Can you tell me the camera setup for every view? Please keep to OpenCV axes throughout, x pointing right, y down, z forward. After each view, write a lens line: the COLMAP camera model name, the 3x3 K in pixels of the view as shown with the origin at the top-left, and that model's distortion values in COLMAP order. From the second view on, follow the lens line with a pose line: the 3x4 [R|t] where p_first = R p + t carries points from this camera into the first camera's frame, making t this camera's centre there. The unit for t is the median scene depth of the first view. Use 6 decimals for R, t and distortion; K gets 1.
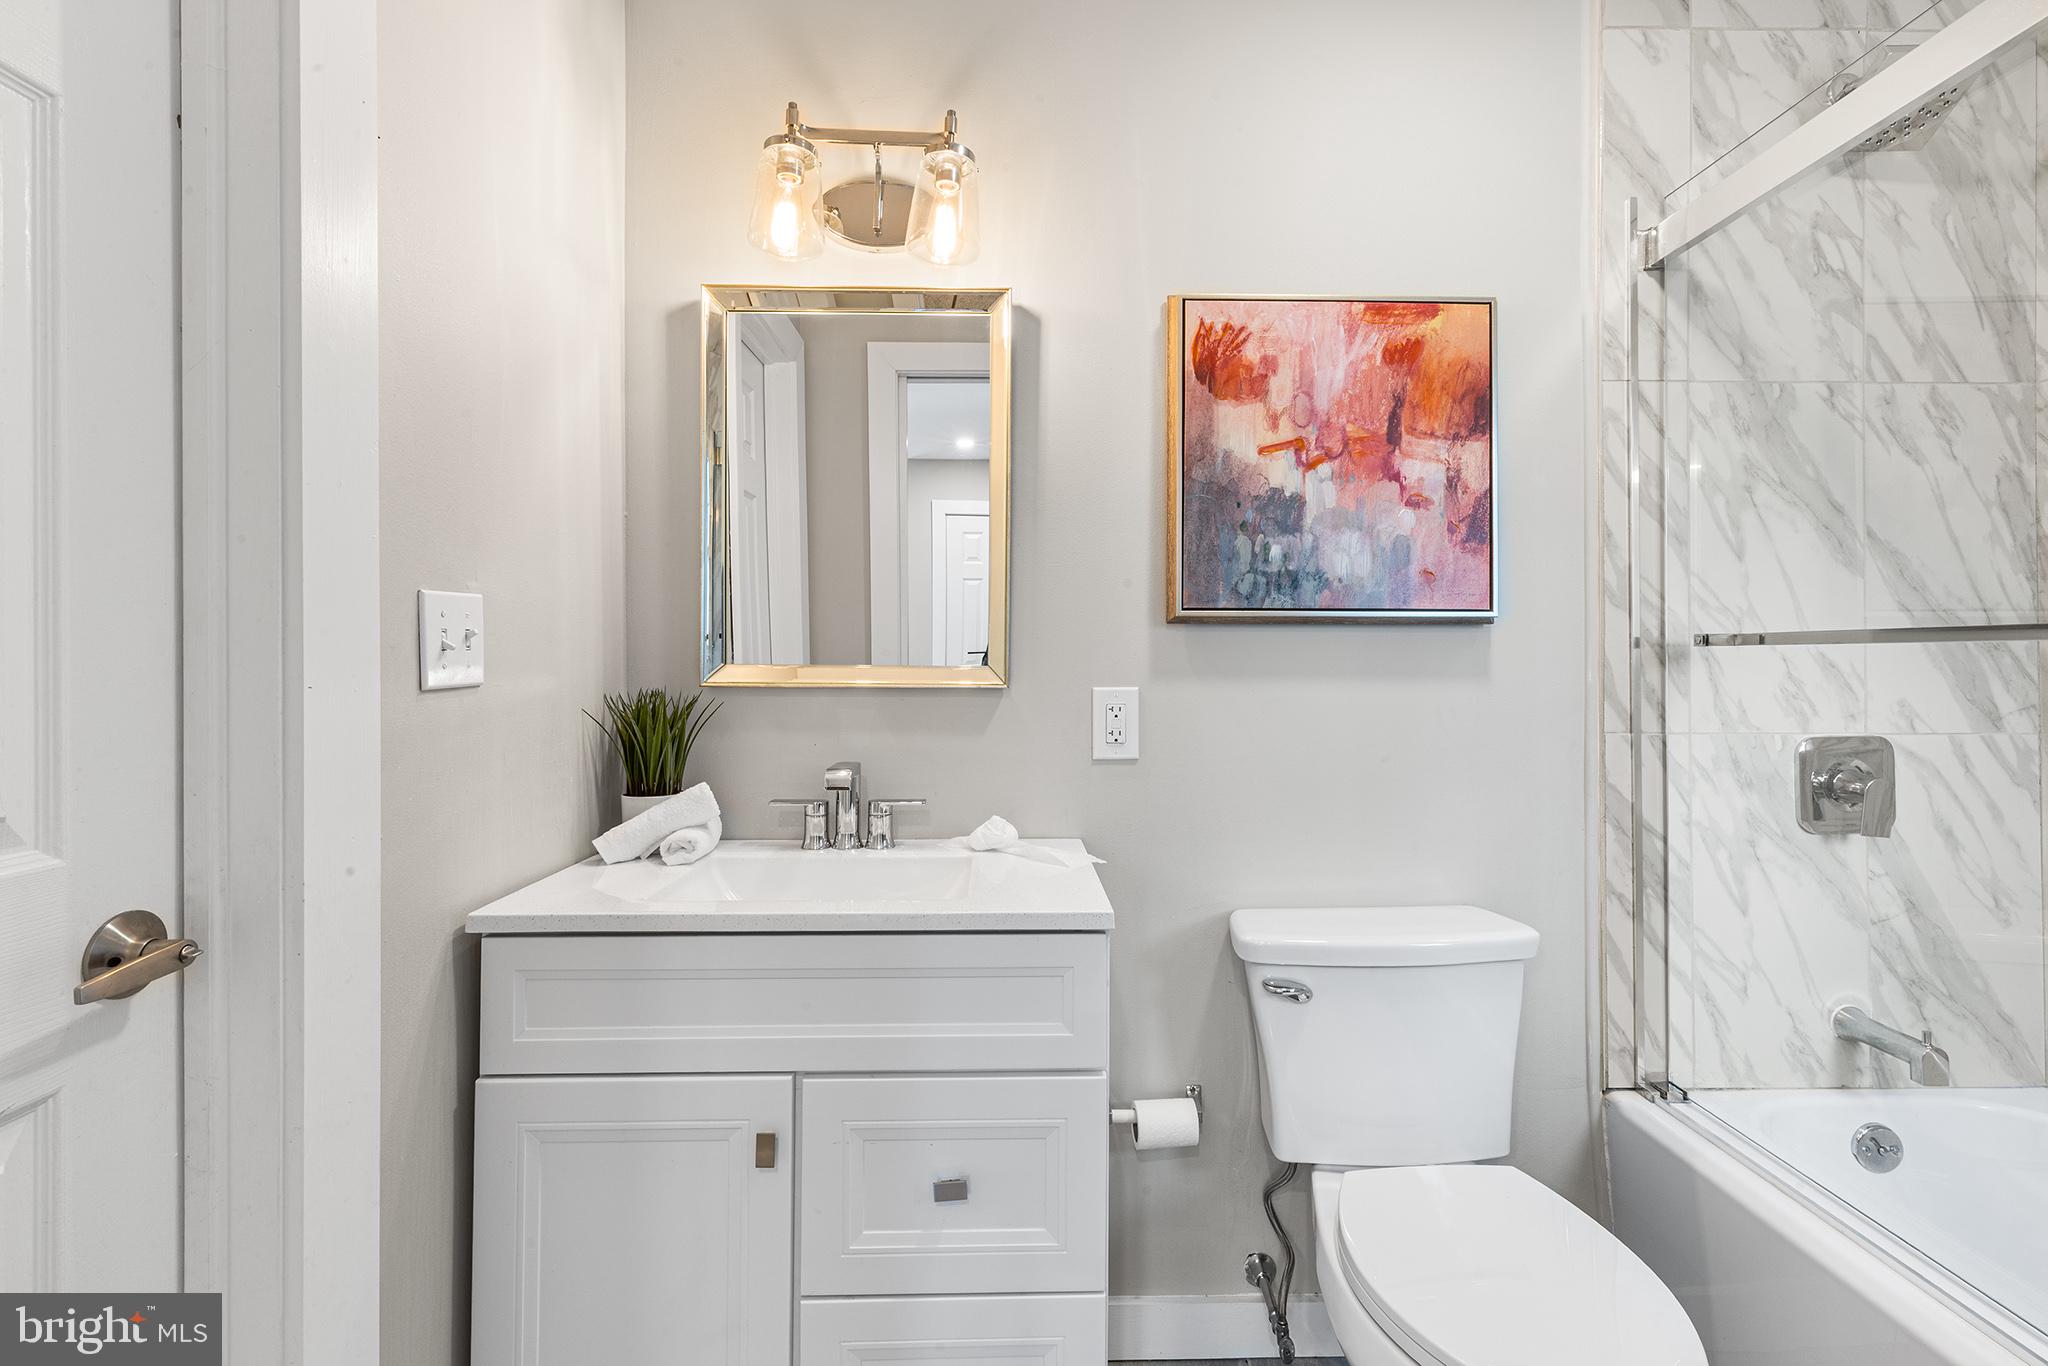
lens RADIAL K [[937.0, 0, 1027.9], [0, 937.0, 674.6], [0, 0, 1]] dist [0.002804, -0.001512]
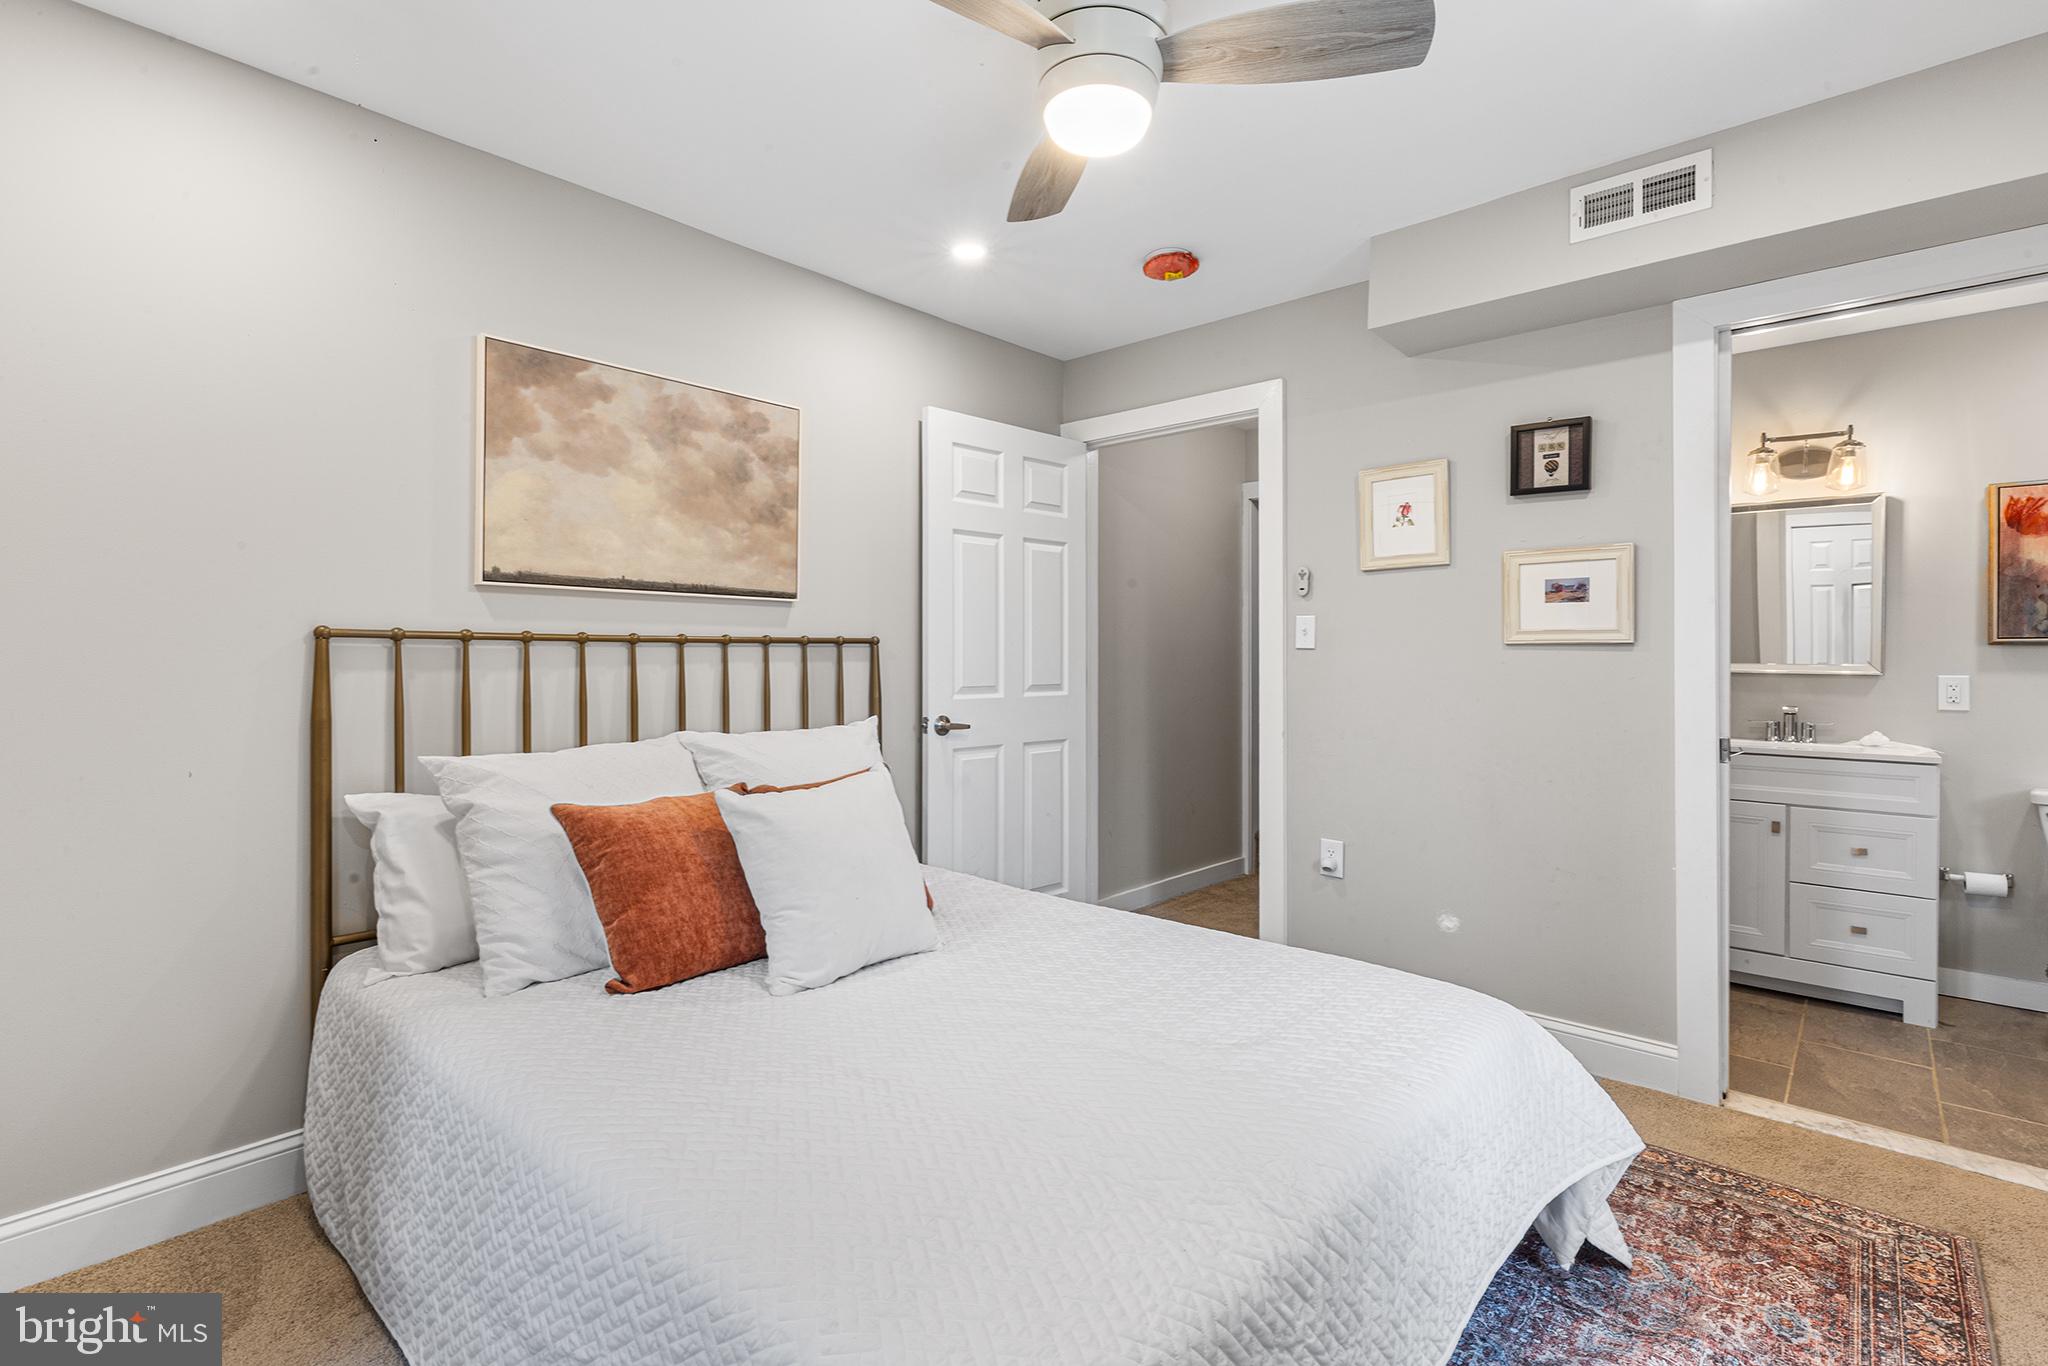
lens RADIAL K [[937.0, 0, 1019.1], [0, 937.0, 654.7], [0, 0, 1]] dist [0.002804, -0.001512]
pose [[0.735818, 0.000851, -0.677179, -0.021765], [-0.011628, 0.999868, -0.011379, 0.015012], [0.677079, 0.016246, 0.735731, -1.971005]]
